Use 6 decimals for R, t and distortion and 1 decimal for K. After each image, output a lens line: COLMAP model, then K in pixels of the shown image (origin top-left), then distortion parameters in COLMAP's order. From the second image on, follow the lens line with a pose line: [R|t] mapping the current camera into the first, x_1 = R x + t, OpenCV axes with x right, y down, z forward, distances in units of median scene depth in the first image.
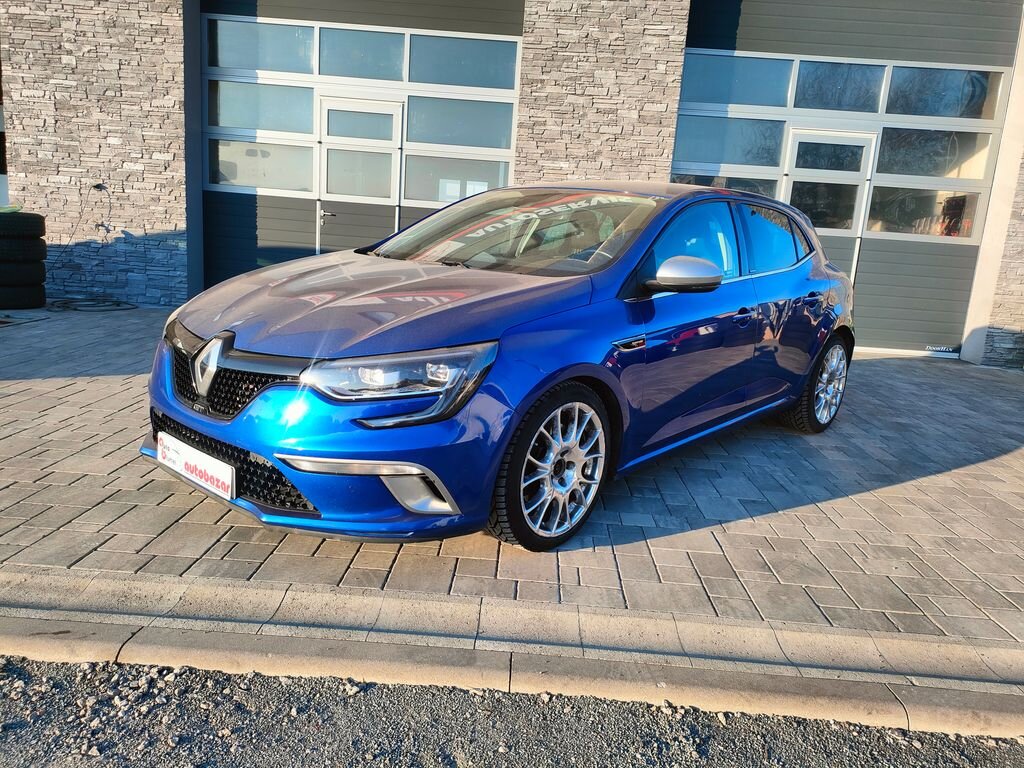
lens RADIAL K [[746.7, 0, 511.5], [0, 746.7, 387.6], [0, 0, 1]] dist [0.058924, -0.049585]
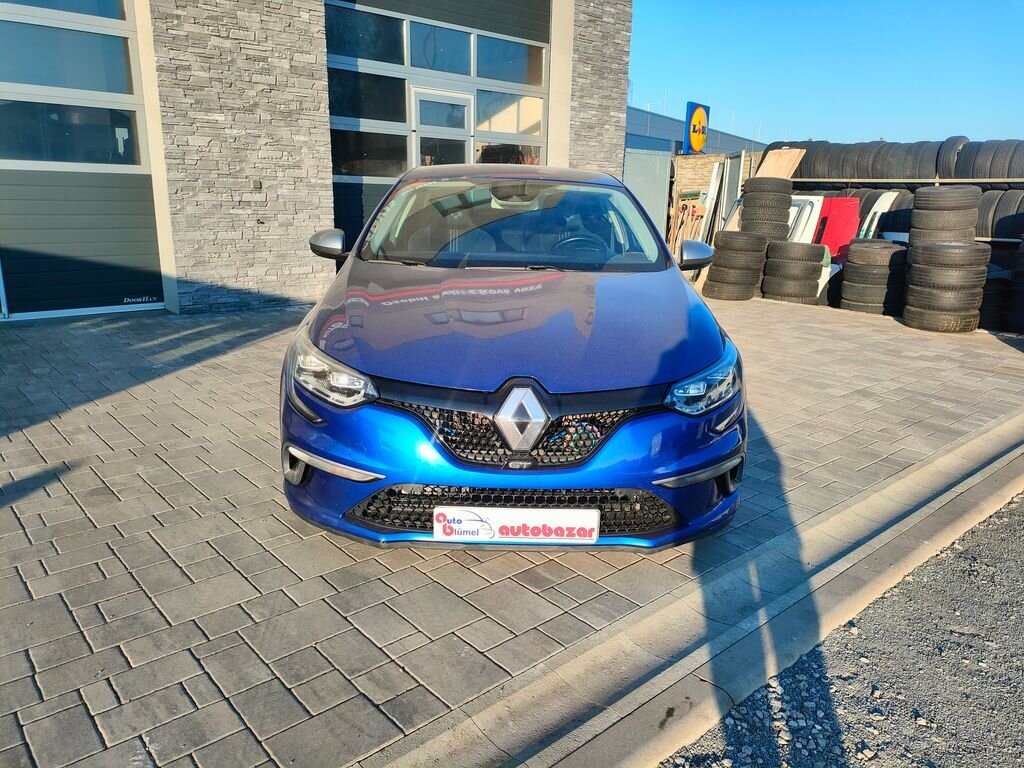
lens RADIAL K [[746.7, 0, 515.0], [0, 746.7, 386.0], [0, 0, 1]] dist [0.058924, -0.049585]
pose [[0.727012, -0.220803, 0.650154, -0.756688], [0.161209, 0.975306, 0.150963, -0.157091], [-0.667432, -0.004941, 0.744654, 0.244742]]
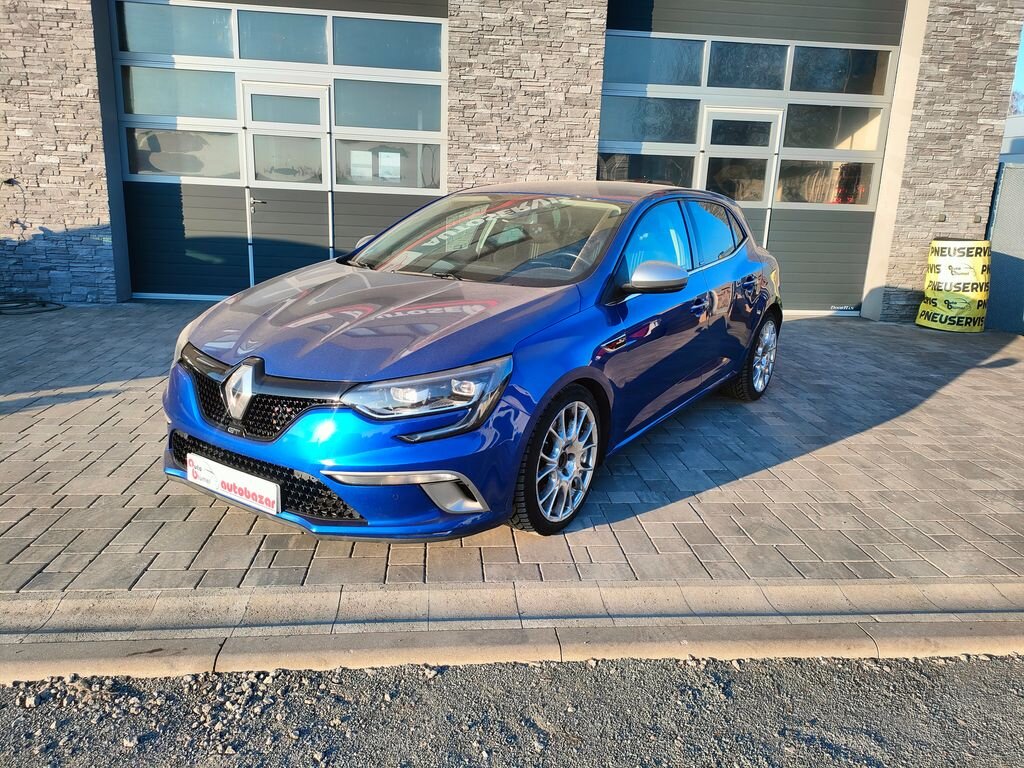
lens RADIAL K [[746.7, 0, 512.8], [0, 746.7, 388.0], [0, 0, 1]] dist [0.058924, -0.049585]
pose [[0.991304, -0.061834, 0.116155, -0.107699], [0.055948, 0.997011, 0.053273, -0.052147], [-0.119102, -0.046311, 0.991801, -0.081527]]
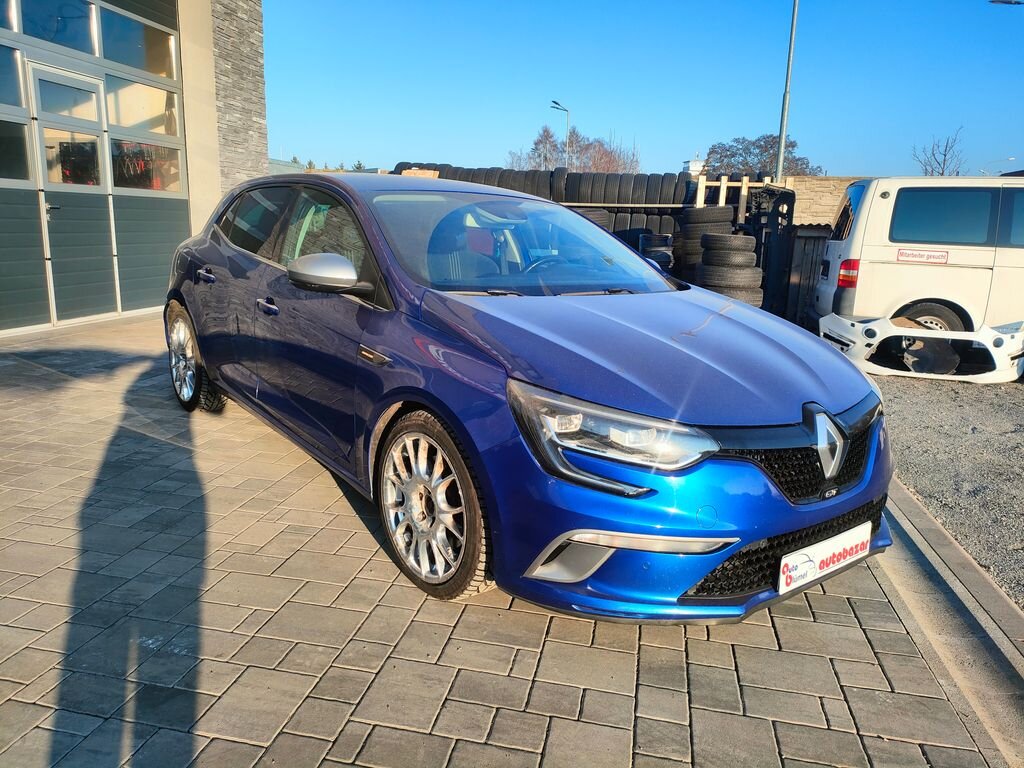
lens RADIAL K [[746.7, 0, 518.4], [0, 746.7, 379.4], [0, 0, 1]] dist [0.058924, -0.049585]
pose [[0.158801, -0.263538, 0.951488, -0.989784], [0.167091, 0.956989, 0.237175, -0.290477], [-0.973069, 0.121321, 0.196005, 0.890936]]
